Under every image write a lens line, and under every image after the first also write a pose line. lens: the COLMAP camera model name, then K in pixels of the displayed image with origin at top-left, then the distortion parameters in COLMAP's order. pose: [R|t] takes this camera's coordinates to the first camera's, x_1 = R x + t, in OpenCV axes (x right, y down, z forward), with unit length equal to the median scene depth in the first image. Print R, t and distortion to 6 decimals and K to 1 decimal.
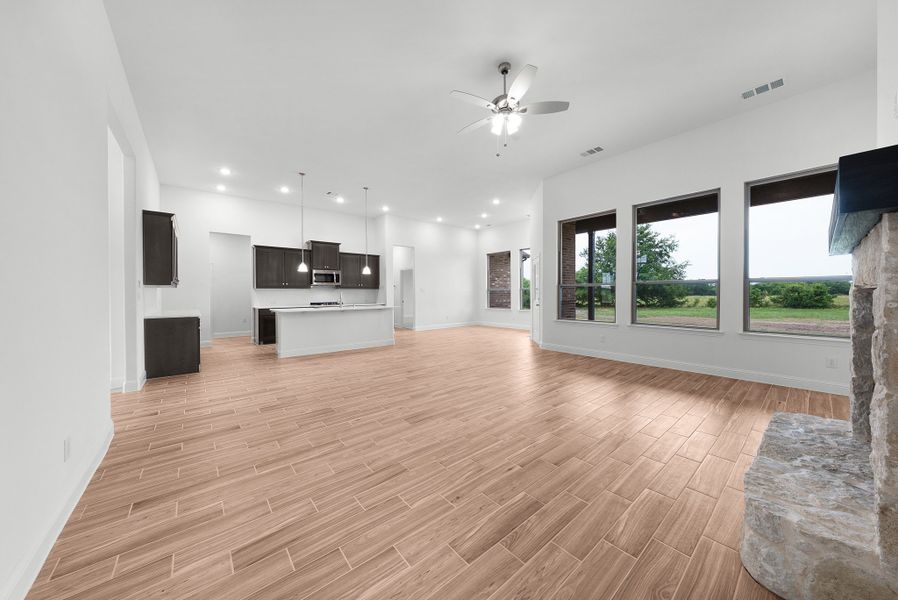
lens RADIAL K [[308.5, 0, 453.0], [0, 308.5, 296.3], [0, 0, 1]] dist [-0.003811, 0.000412]
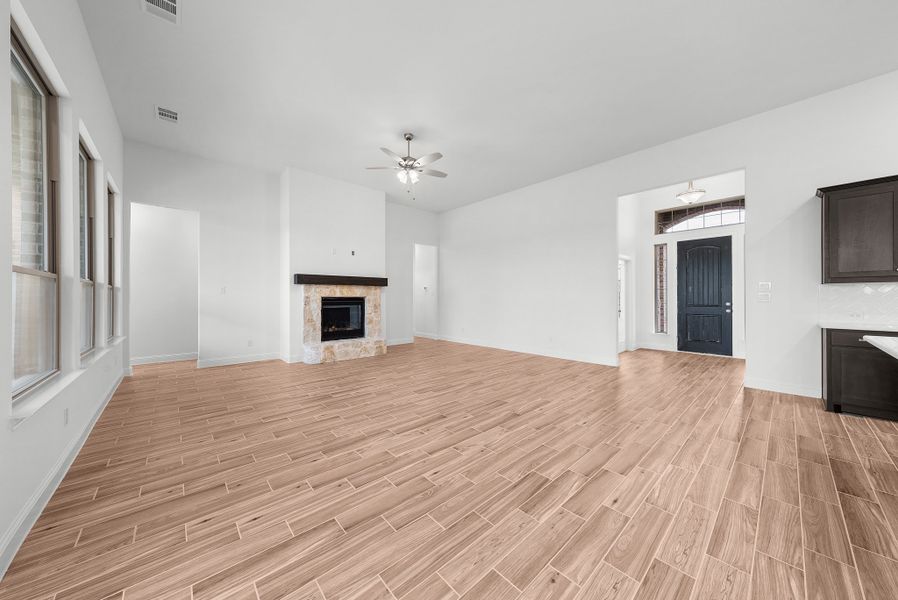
lens RADIAL K [[308.5, 0, 452.2], [0, 308.5, 298.0], [0, 0, 1]] dist [-0.003811, 0.000412]
pose [[-0.999212, 0.009487, -0.038535, 0.007258], [0.009080, 0.999901, 0.010730, -0.005310], [0.038633, 0.010372, -0.999200, 0.678888]]
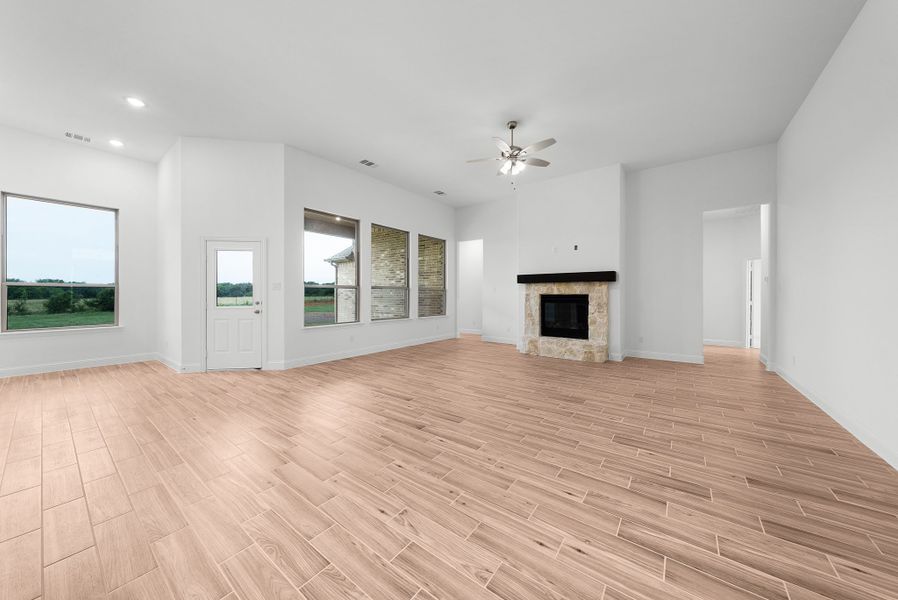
lens RADIAL K [[308.5, 0, 448.4], [0, 308.5, 294.1], [0, 0, 1]] dist [-0.003811, 0.000412]
pose [[-0.223061, 0.008615, 0.974766, -0.299511], [0.008508, 0.999940, -0.006891, -0.001740], [-0.974767, 0.006757, -0.223121, 0.443844]]
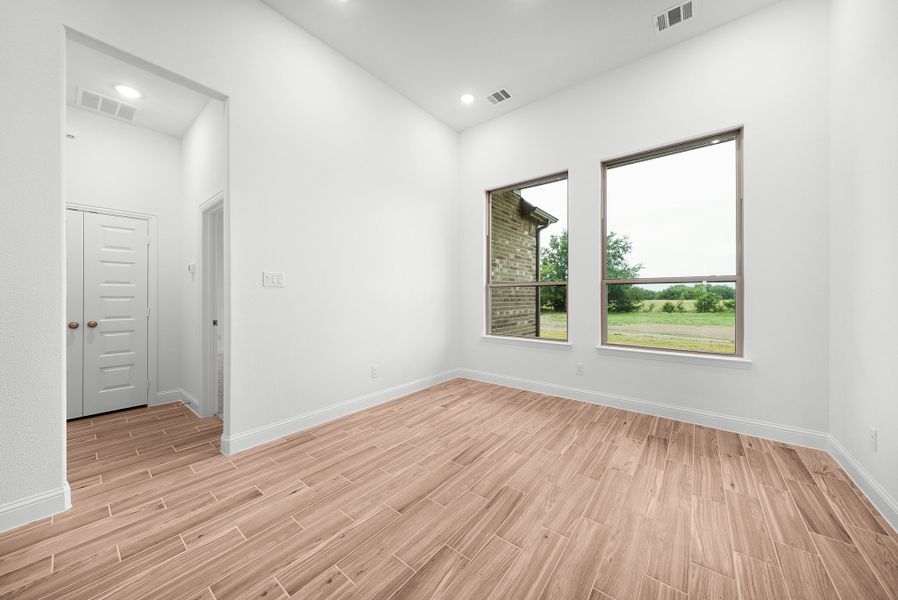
lens RADIAL K [[308.5, 0, 453.3], [0, 308.5, 297.2], [0, 0, 1]] dist [-0.003811, 0.000412]
pose [[0.980295, 0.004712, 0.197482, -0.001623], [-0.003408, 0.999970, -0.006944, -0.004513], [-0.197509, 0.006135, 0.980282, 0.636931]]
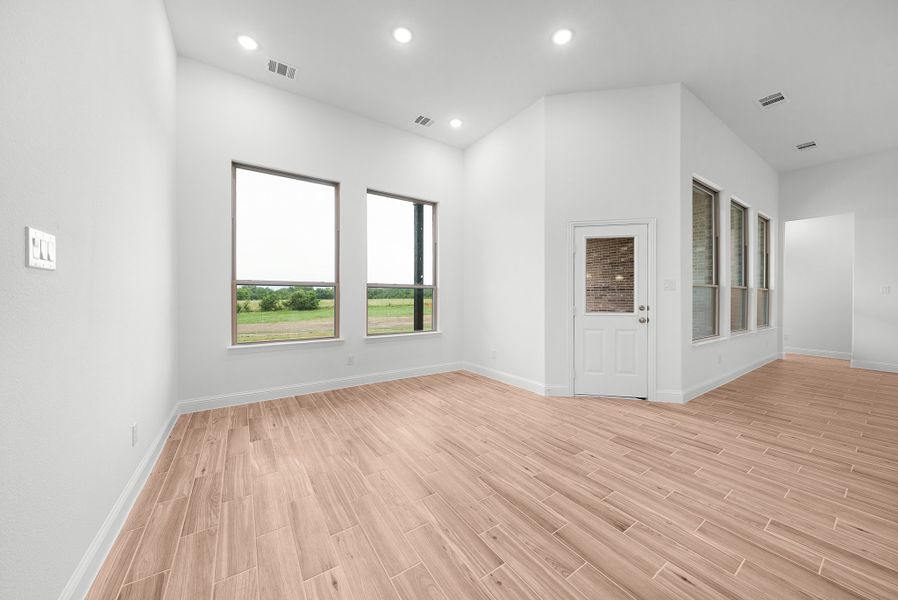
lens RADIAL K [[308.5, 0, 448.4], [0, 308.5, 297.1], [0, 0, 1]] dist [-0.003811, 0.000412]
pose [[0.107056, 0.008201, 0.994219, -0.156481], [0.003789, 0.999955, -0.008656, -0.003967], [-0.994246, 0.004694, 0.107020, 0.760448]]
